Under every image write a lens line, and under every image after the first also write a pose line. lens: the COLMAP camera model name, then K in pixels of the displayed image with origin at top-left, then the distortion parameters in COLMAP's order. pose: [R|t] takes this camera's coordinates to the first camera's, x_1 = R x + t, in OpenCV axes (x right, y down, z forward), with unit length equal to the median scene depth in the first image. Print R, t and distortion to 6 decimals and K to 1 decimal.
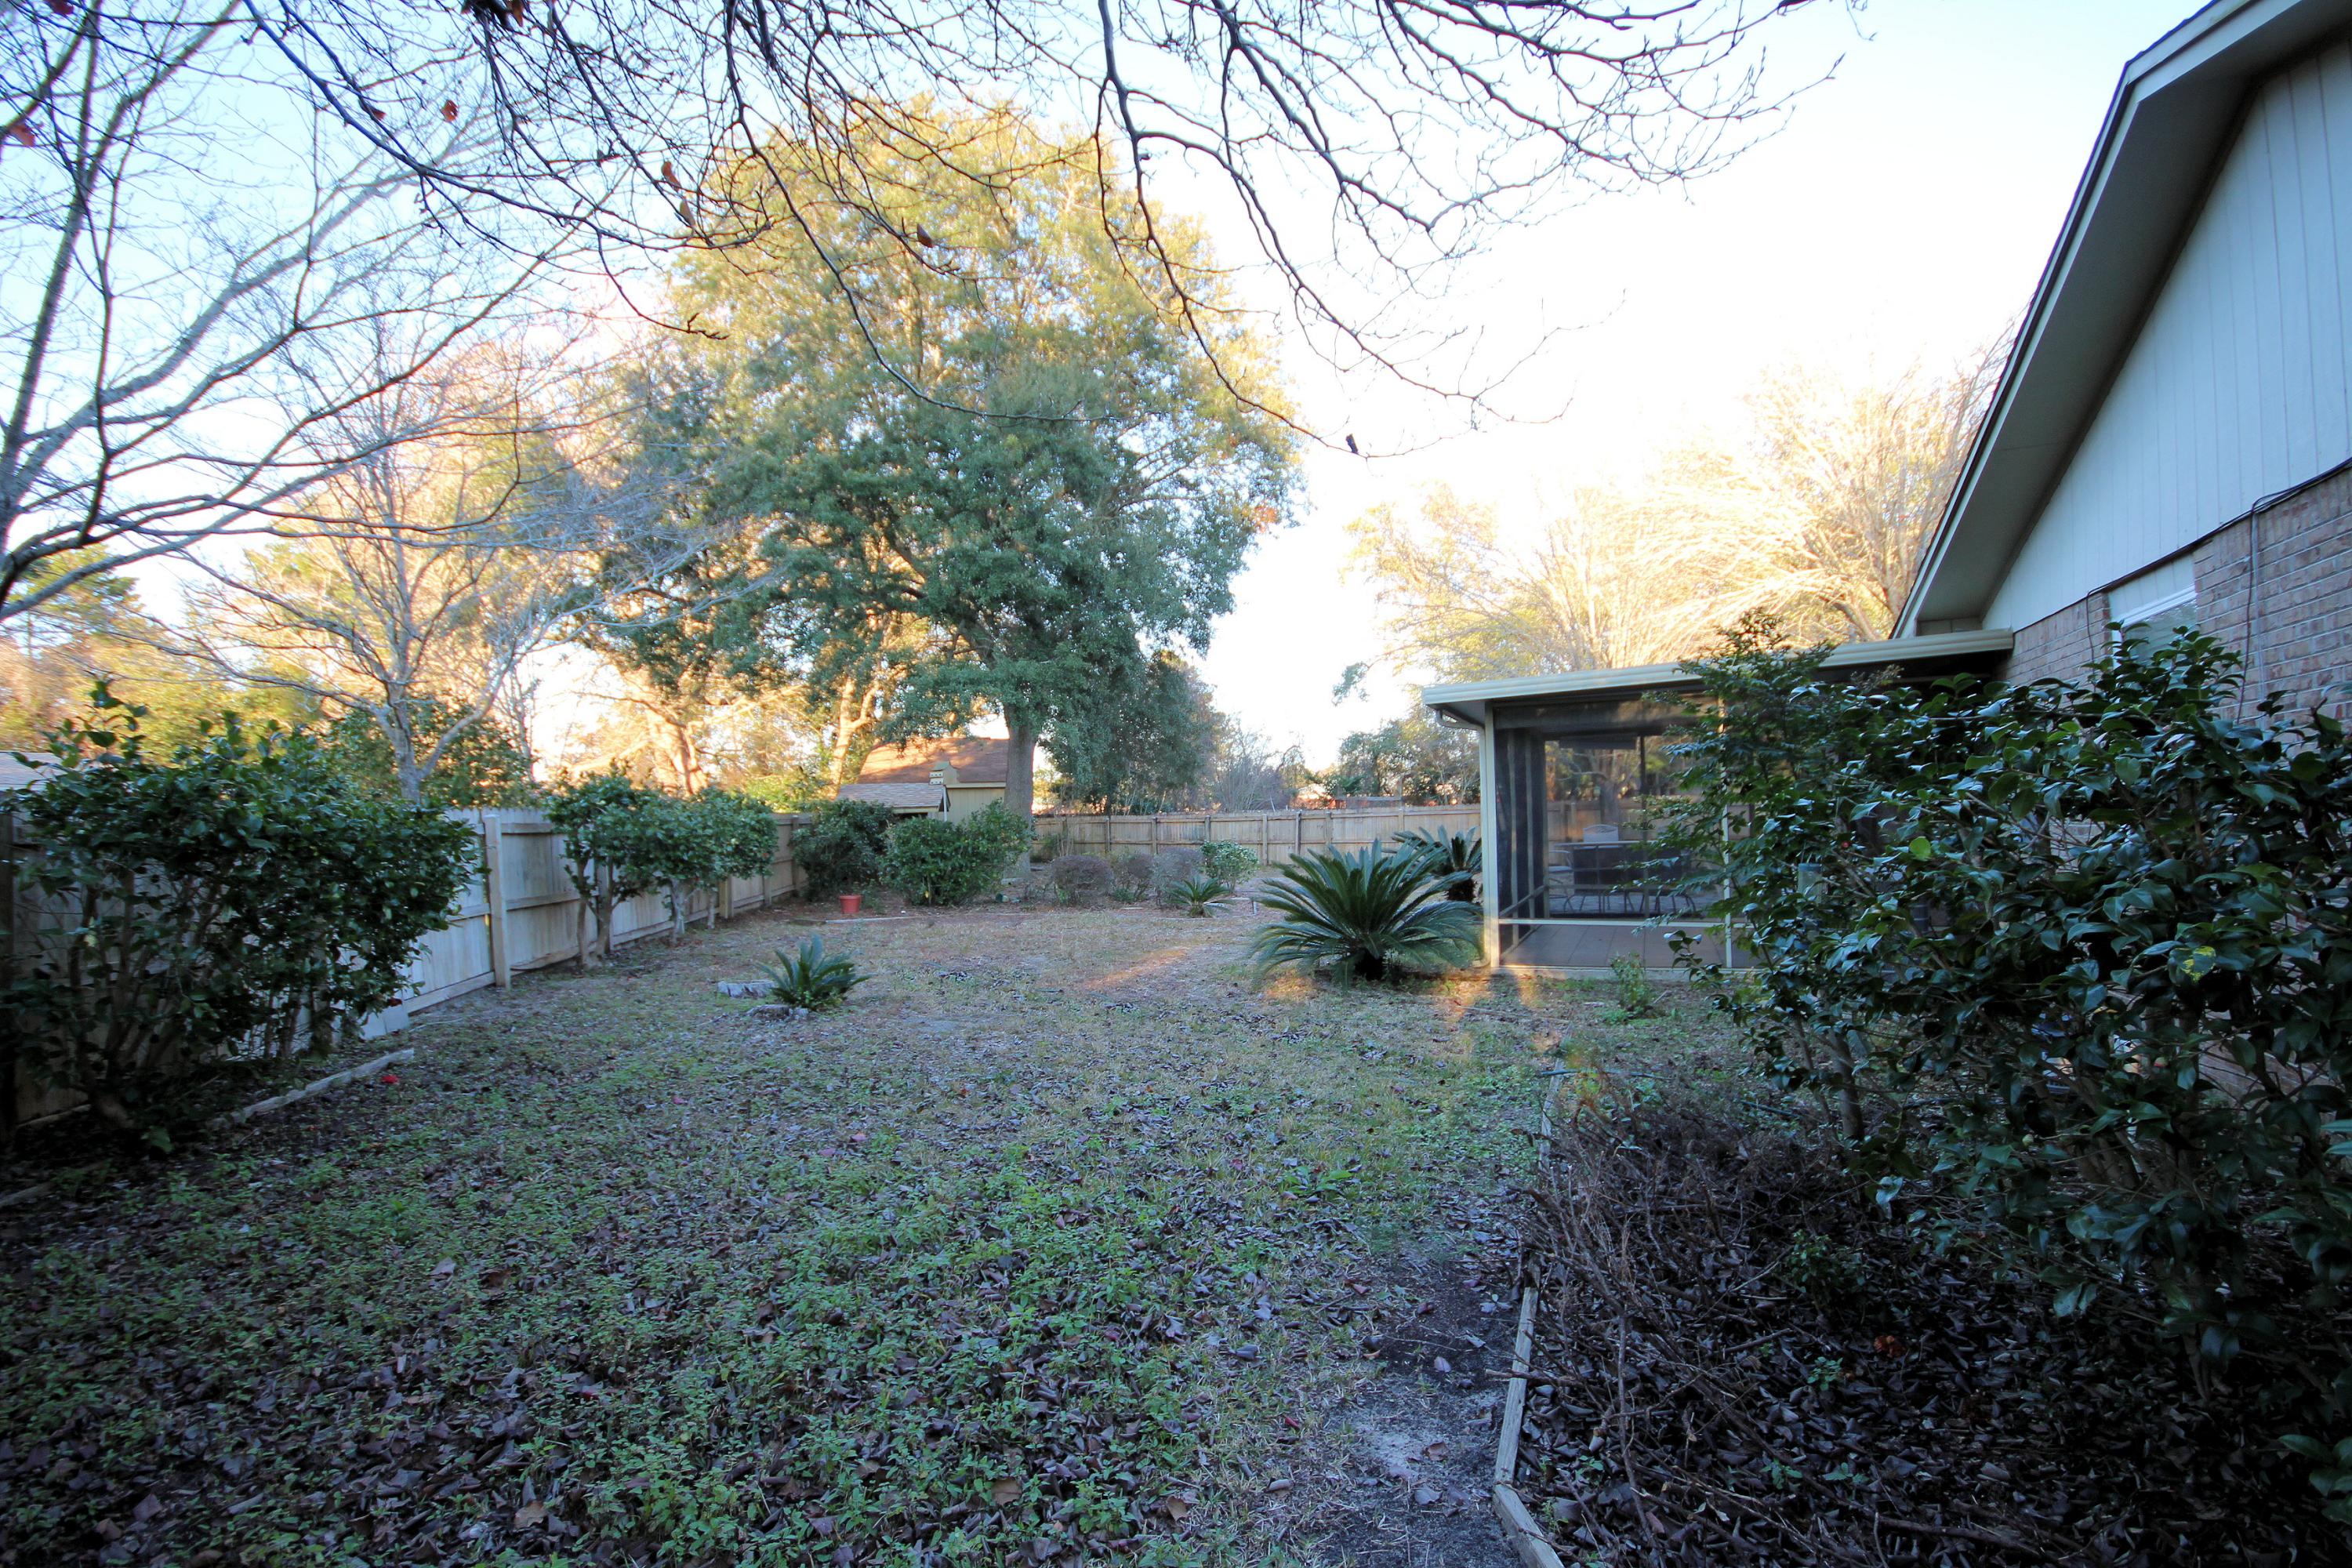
lens RADIAL K [[1084.2, 0, 1178.4], [0, 1084.2, 774.3], [0, 0, 1]] dist [0.001499, -0.000211]
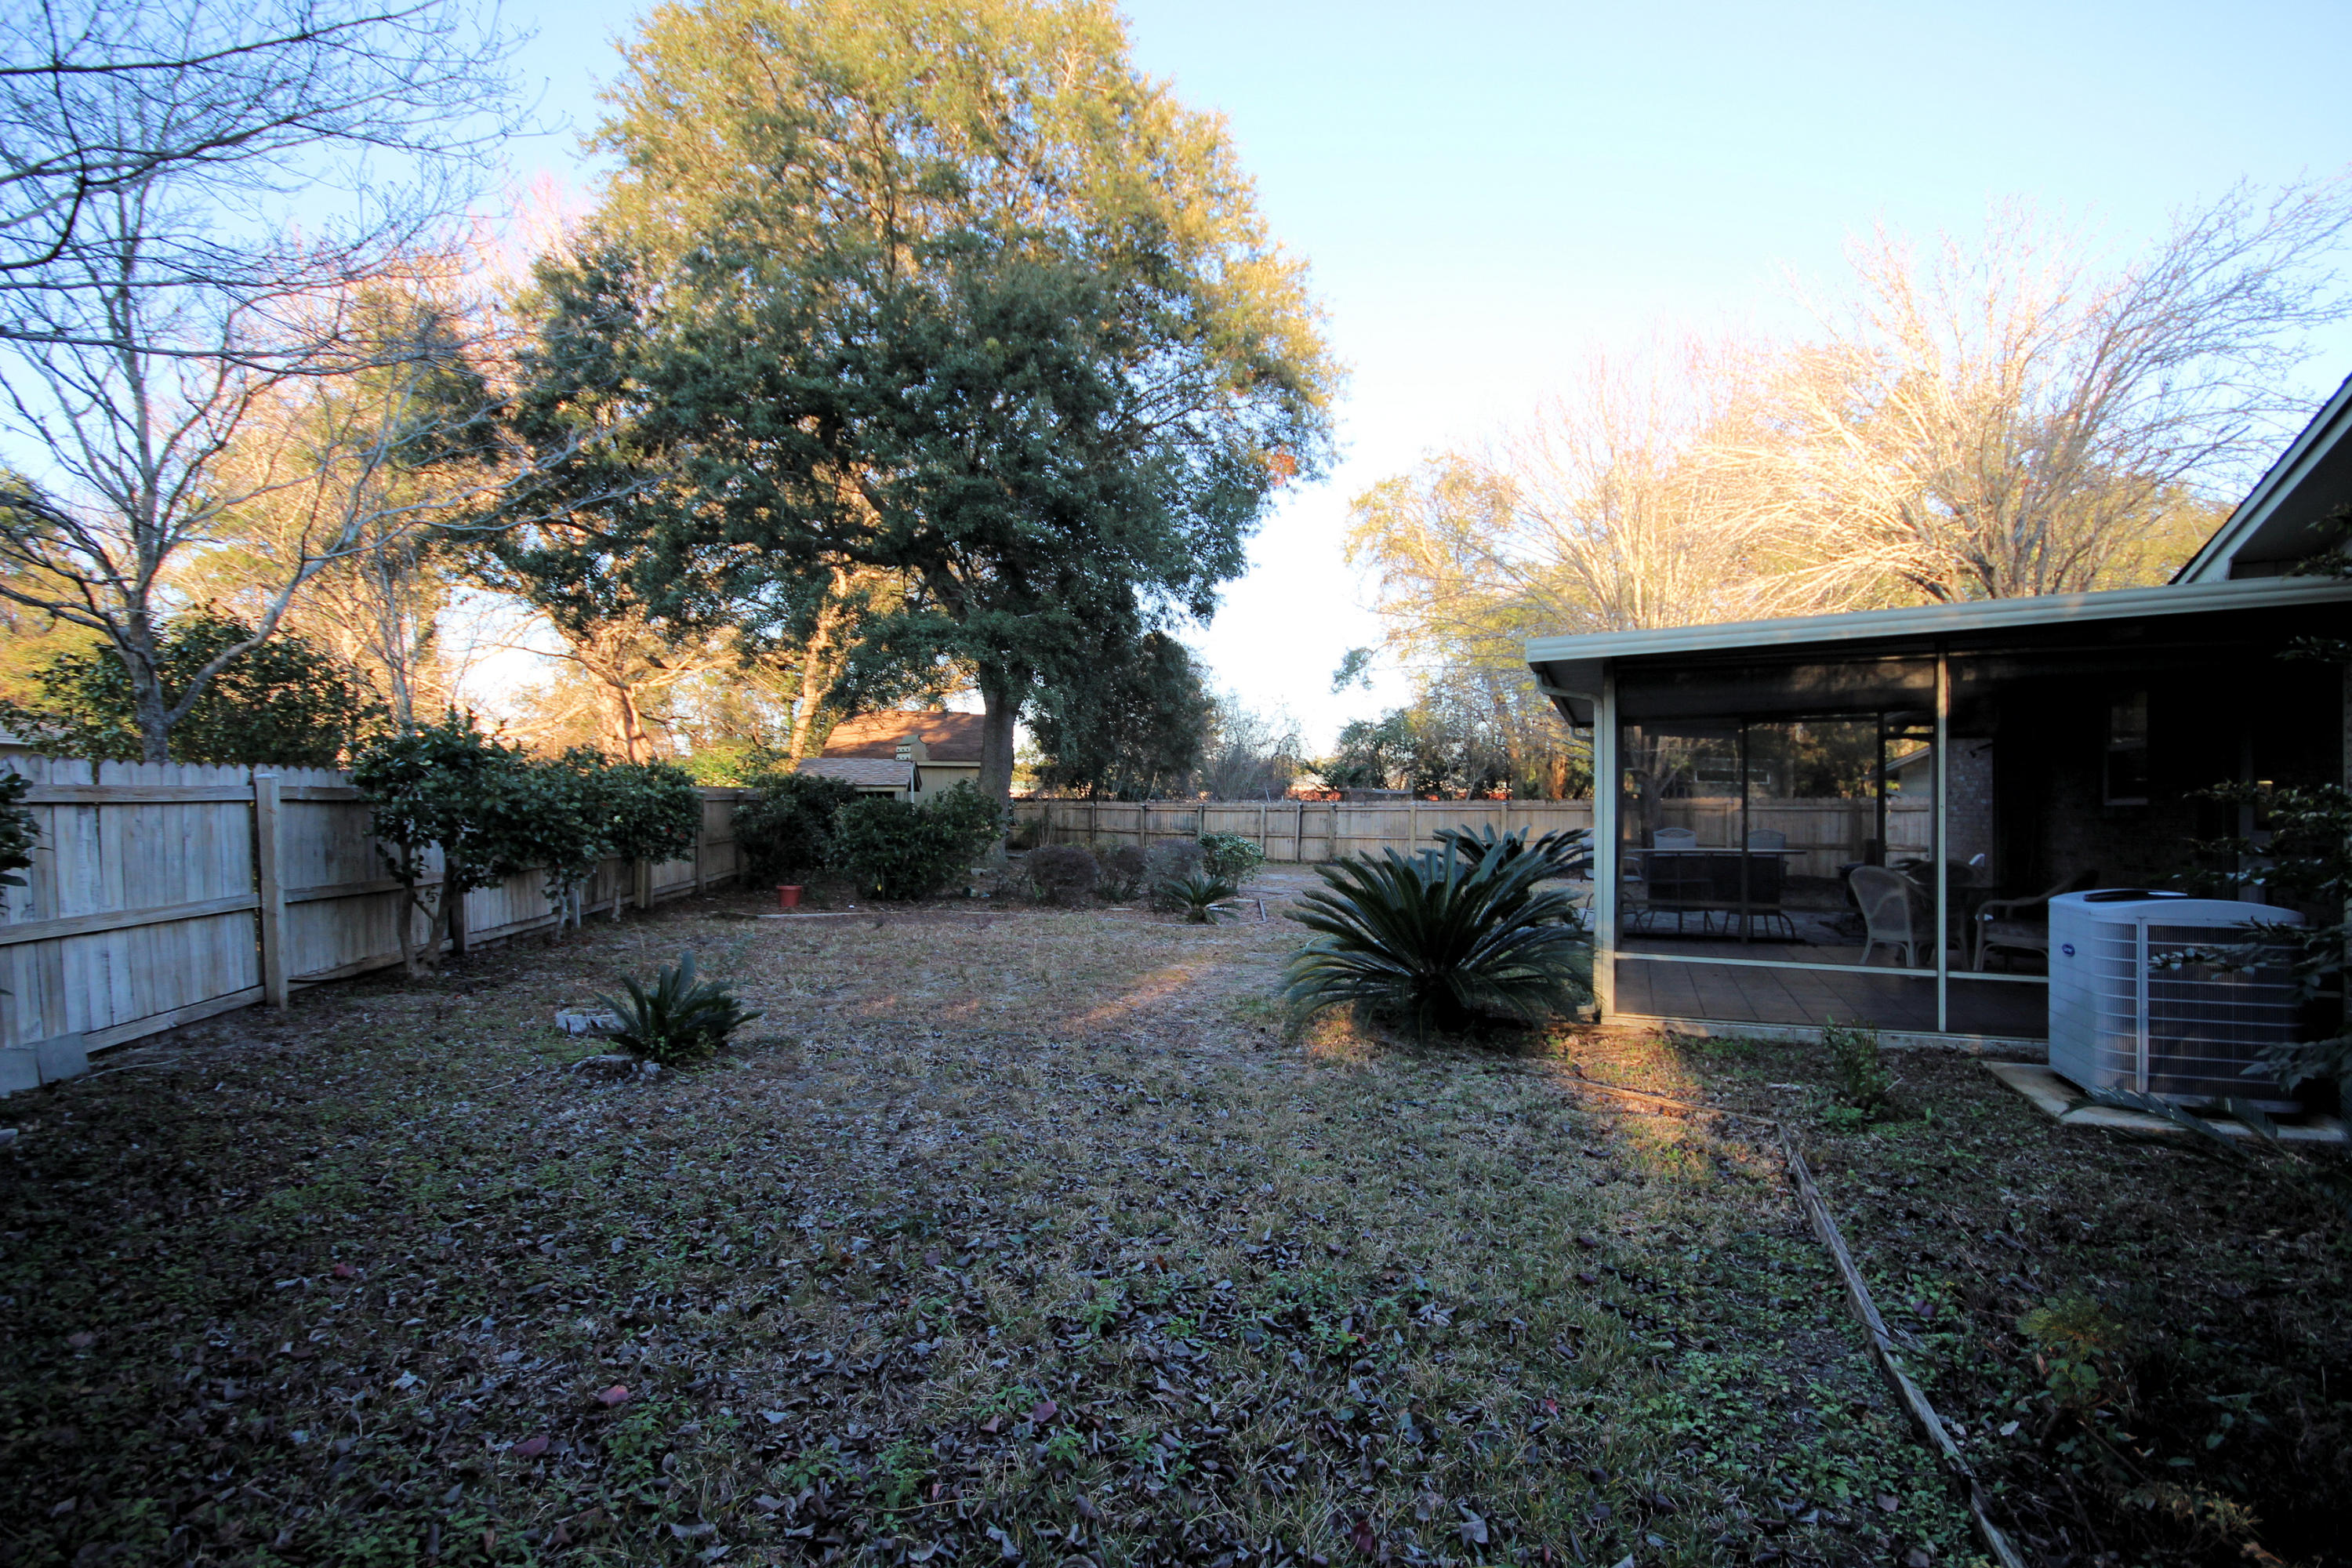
lens RADIAL K [[1087.3, 0, 1176.0], [0, 1087.3, 784.0], [0, 0, 1]] dist [0.000491, -0.000068]
pose [[0.999511, 0.029113, 0.011402, -0.010016], [-0.029332, 0.999378, 0.019566, 0.005615], [-0.010825, -0.019891, 0.999744, 0.124704]]
